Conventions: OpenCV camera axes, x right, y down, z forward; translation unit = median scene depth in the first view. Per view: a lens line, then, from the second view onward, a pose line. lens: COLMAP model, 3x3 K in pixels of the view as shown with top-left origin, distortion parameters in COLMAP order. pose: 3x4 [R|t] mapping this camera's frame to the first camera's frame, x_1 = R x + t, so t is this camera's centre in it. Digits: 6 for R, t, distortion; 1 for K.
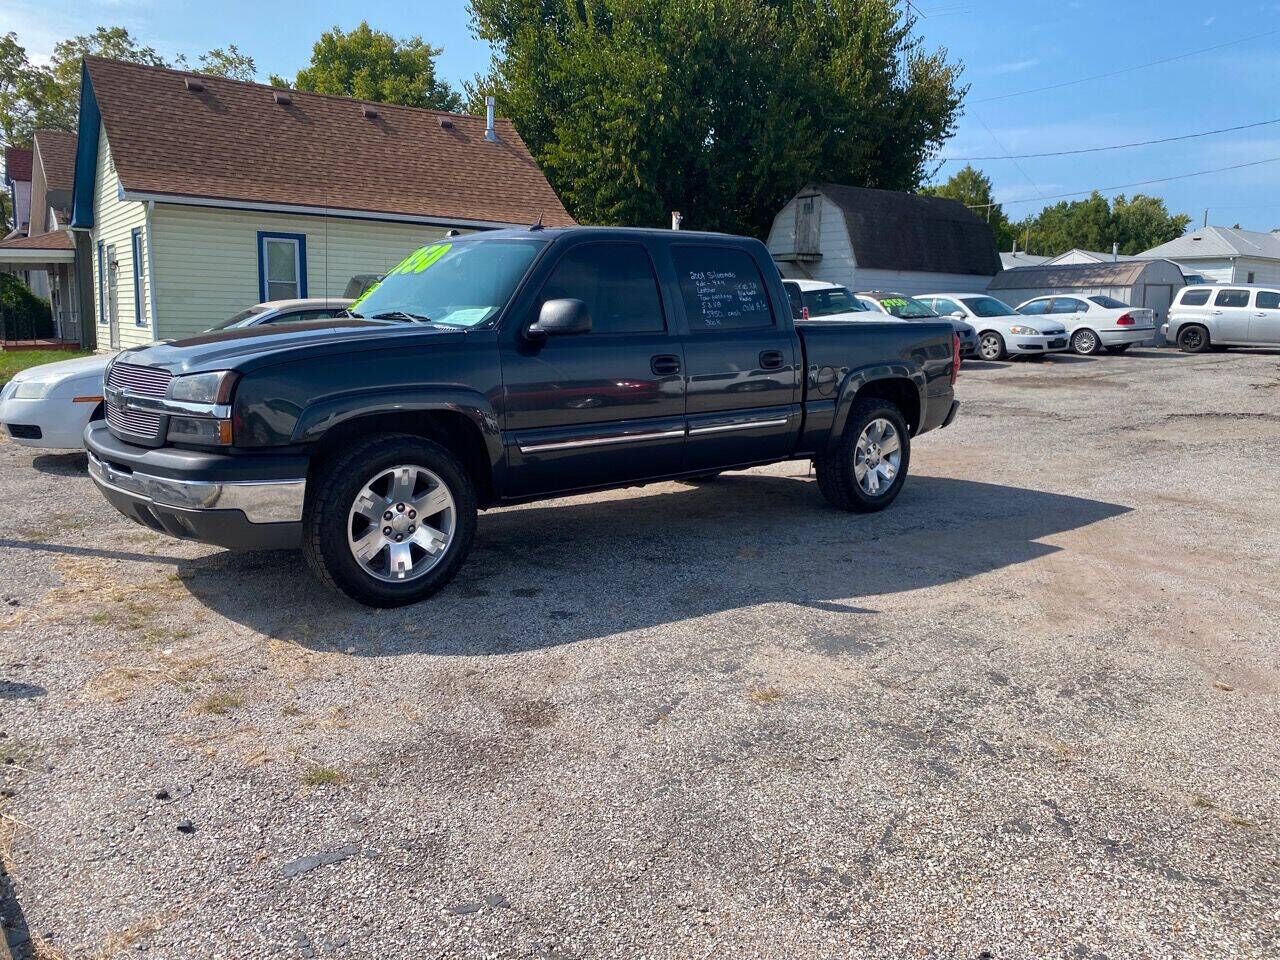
lens RADIAL K [[959.0, 0, 639.5], [0, 959.0, 476.7], [0, 0, 1]] dist [0.015446, -0.015995]
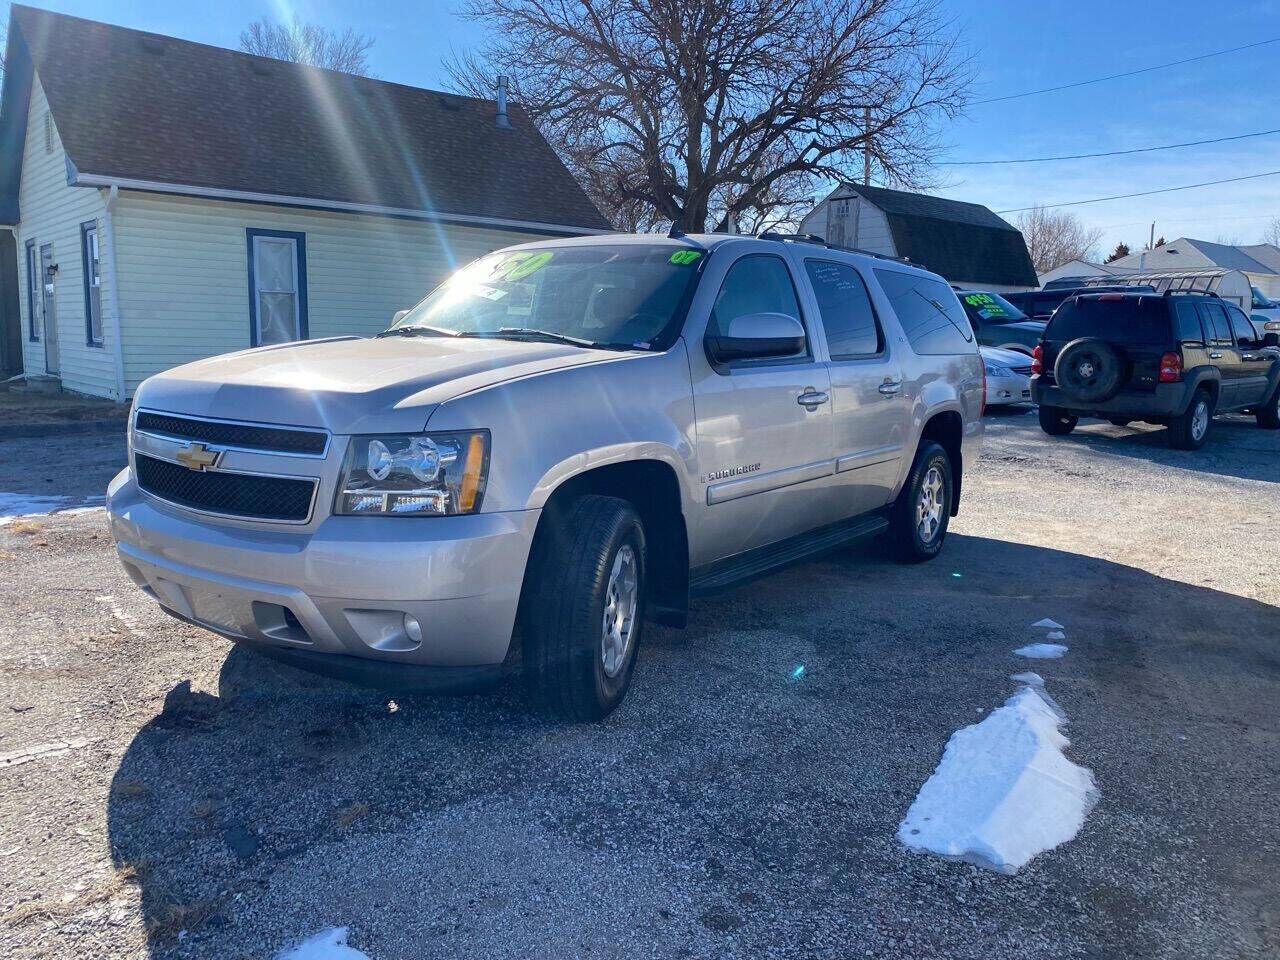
lens RADIAL K [[959.0, 0, 629.8], [0, 959.0, 491.3], [0, 0, 1]] dist [0.015446, -0.015995]
pose [[0.996762, -0.012264, 0.079463, -0.139907], [0.011888, 0.999916, 0.005205, -0.036007], [-0.079520, -0.004243, 0.996824, 0.172620]]
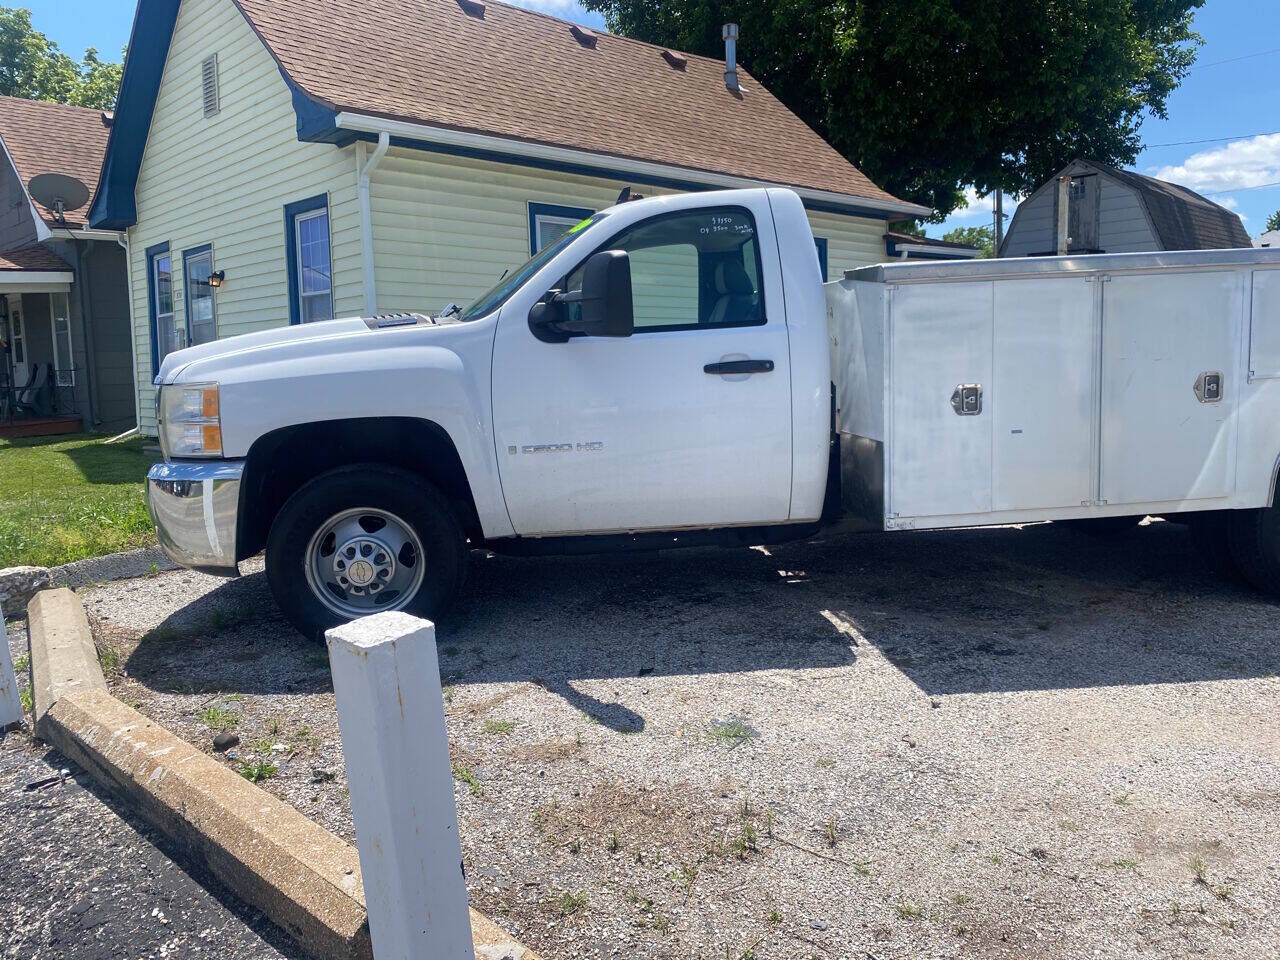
lens RADIAL K [[959.0, 0, 639.6], [0, 959.0, 473.3], [0, 0, 1]] dist [0.015446, -0.015995]
pose [[0.990366, -0.057251, 0.126087, -0.392547], [0.062755, 0.997222, -0.040124, -0.071255], [-0.123440, 0.047650, 0.991207, 0.433222]]
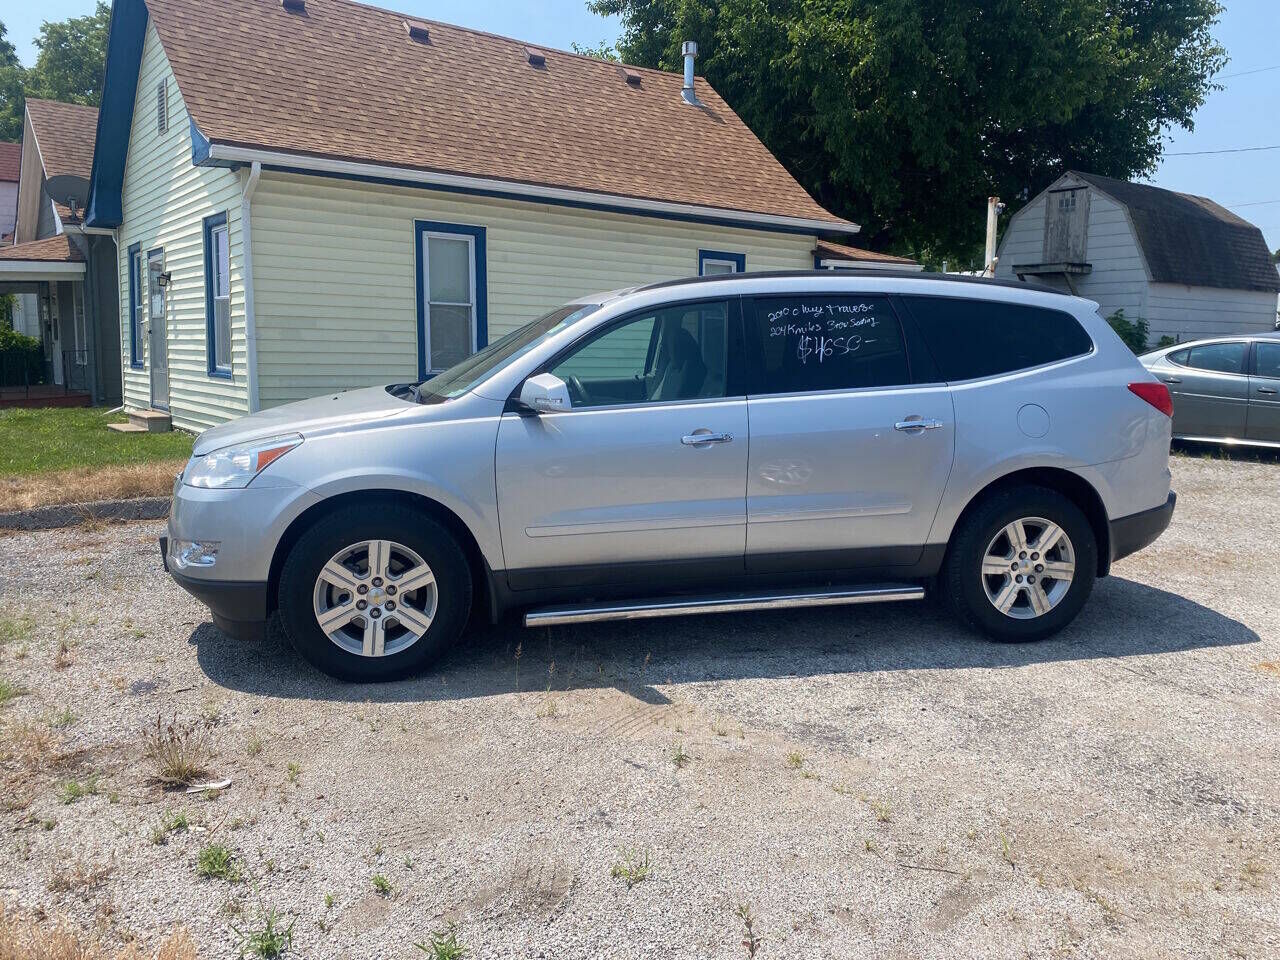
lens RADIAL K [[959.0, 0, 643.0], [0, 959.0, 473.7], [0, 0, 1]] dist [0.015446, -0.015995]
pose [[0.999555, -0.010542, 0.027912, -0.259143], [0.011348, 0.999519, -0.028871, -0.072936], [-0.027594, 0.029175, 0.999193, 0.376122]]
